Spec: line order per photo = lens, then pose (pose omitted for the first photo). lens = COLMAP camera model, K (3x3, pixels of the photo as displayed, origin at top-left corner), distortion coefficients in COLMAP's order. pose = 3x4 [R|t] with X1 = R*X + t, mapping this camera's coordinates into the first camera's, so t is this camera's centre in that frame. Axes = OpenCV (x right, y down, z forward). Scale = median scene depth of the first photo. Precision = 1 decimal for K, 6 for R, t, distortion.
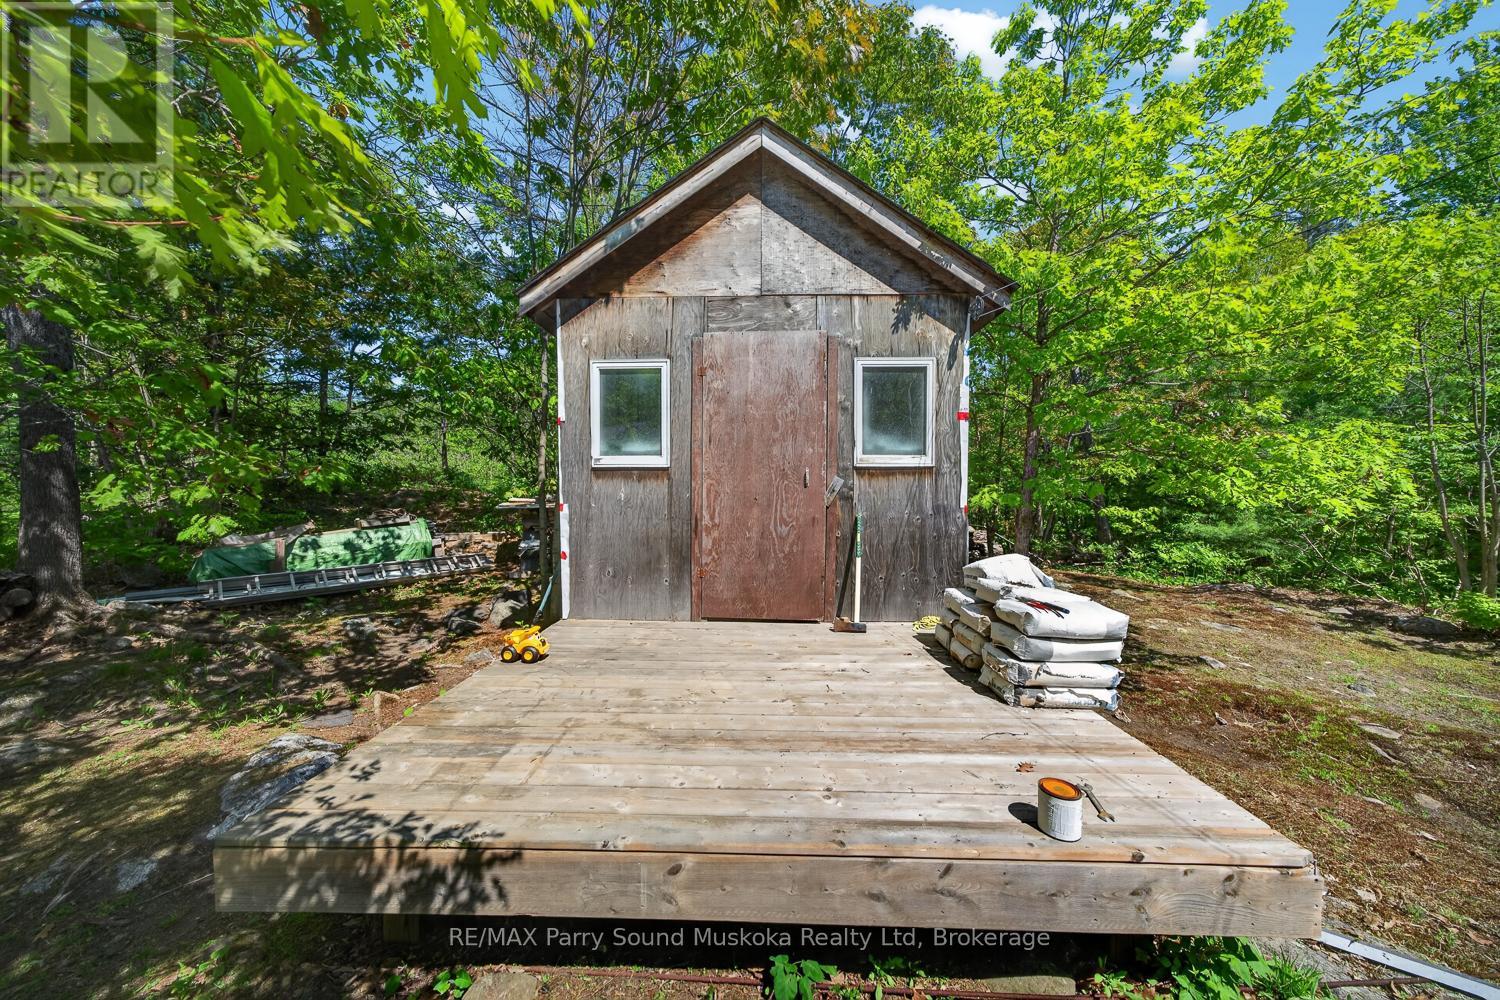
lens RADIAL K [[514.4, 0, 751.1], [0, 514.4, 493.3], [0, 0, 1]] dist [-0.001773, 0.000148]
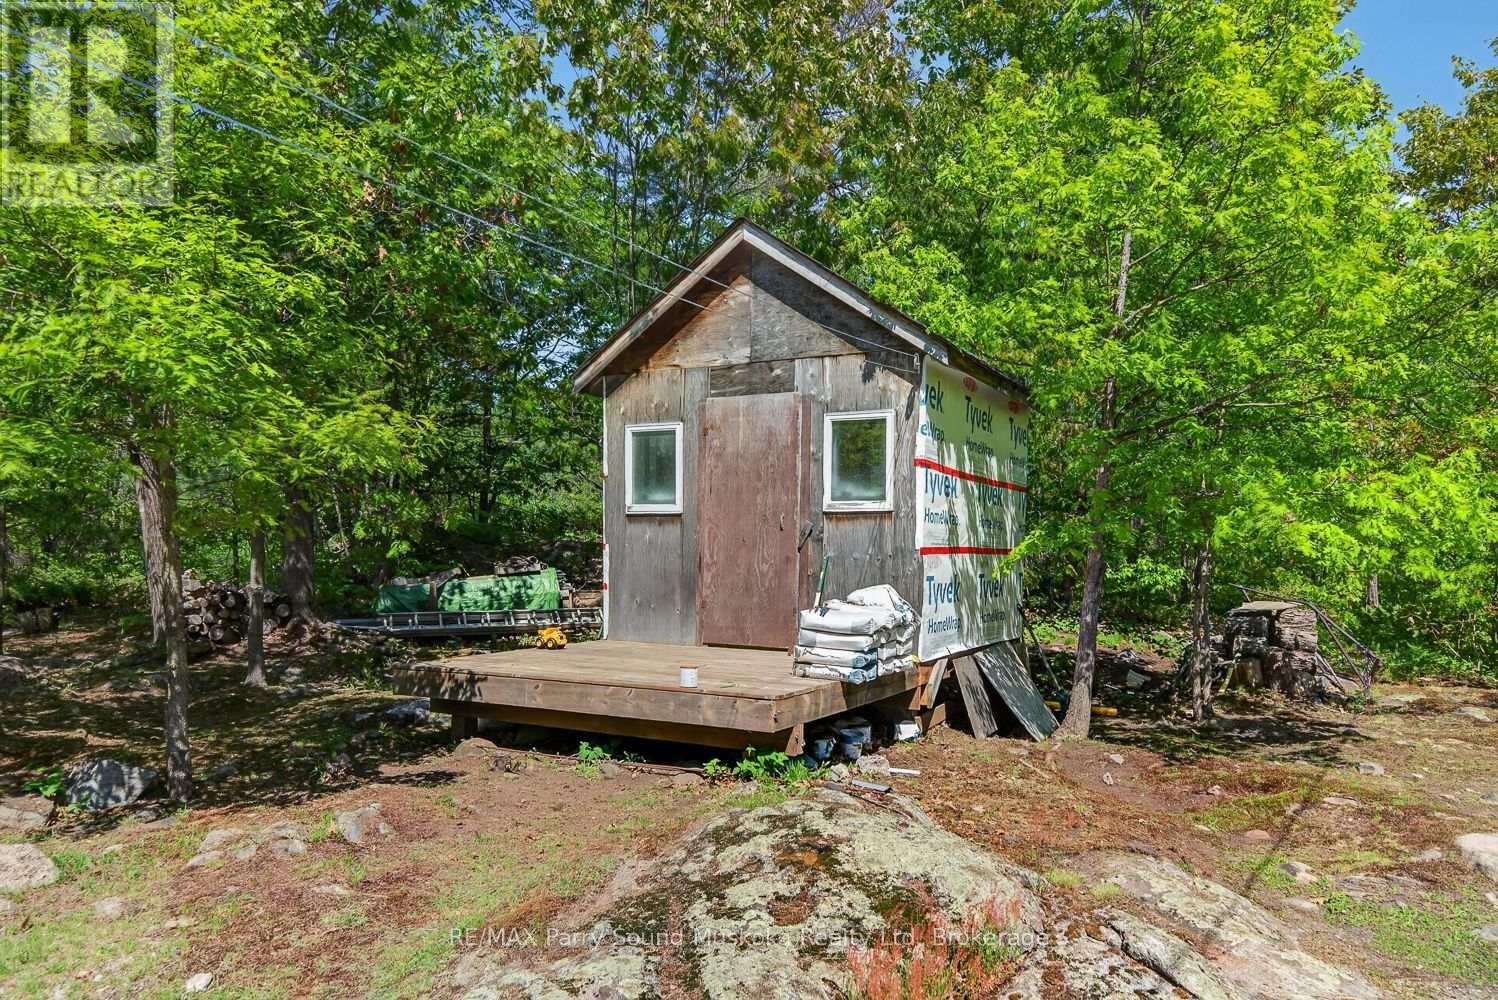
lens RADIAL K [[998.6, 0, 754.4], [0, 998.6, 524.8], [0, 0, 1]] dist [-0.001732, 0.000015]
pose [[0.900002, -0.003576, -0.435871, 0.987488], [-0.009623, 0.999560, -0.028070, 0.037232], [0.435780, 0.029458, 0.899571, -0.974935]]
